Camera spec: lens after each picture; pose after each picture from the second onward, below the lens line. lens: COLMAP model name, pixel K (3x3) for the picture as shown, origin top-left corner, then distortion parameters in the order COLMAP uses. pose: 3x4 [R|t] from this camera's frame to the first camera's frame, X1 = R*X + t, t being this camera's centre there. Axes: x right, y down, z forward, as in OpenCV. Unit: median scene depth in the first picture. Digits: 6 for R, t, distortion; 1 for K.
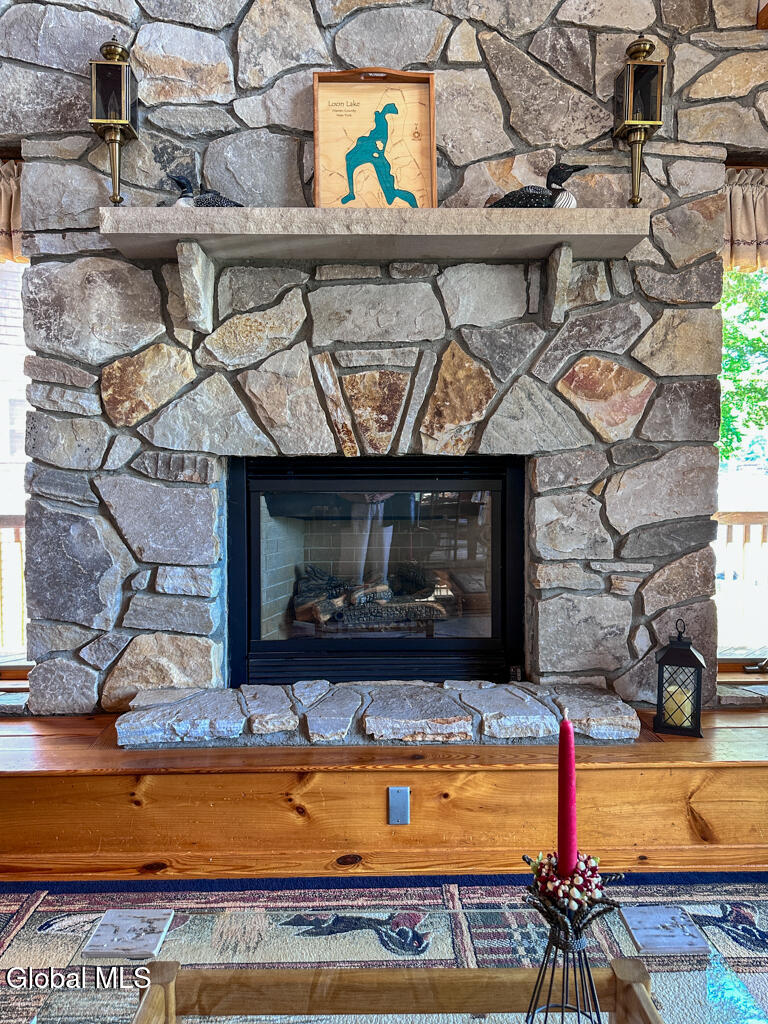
lens RADIAL K [[726.8, 0, 384.0], [0, 726.8, 512.0], [0, 0, 1]] dist [0.067866, -0.079850]
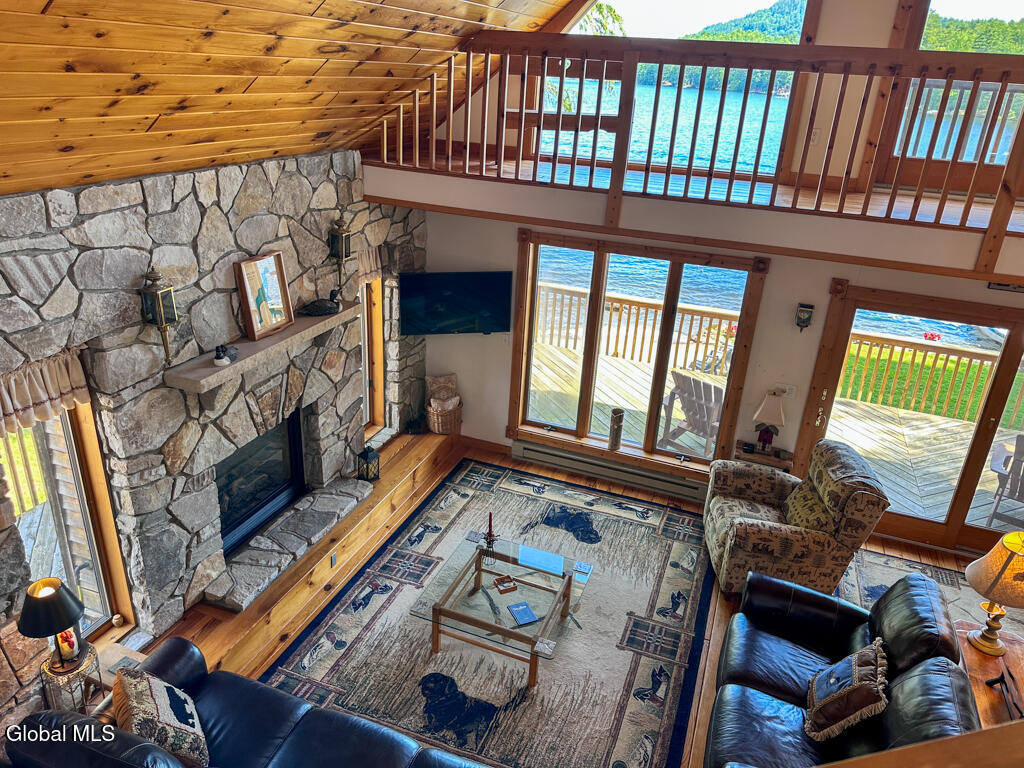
lens RADIAL K [[726.8, 0, 512.0], [0, 726.8, 384.0], [0, 0, 1]] dist [0.067866, -0.079850]
pose [[0.370002, -0.350492, 0.860380, -1.506082], [-0.012766, 0.924099, 0.381939, -1.002647], [-0.928943, -0.152302, 0.337444, -0.306938]]
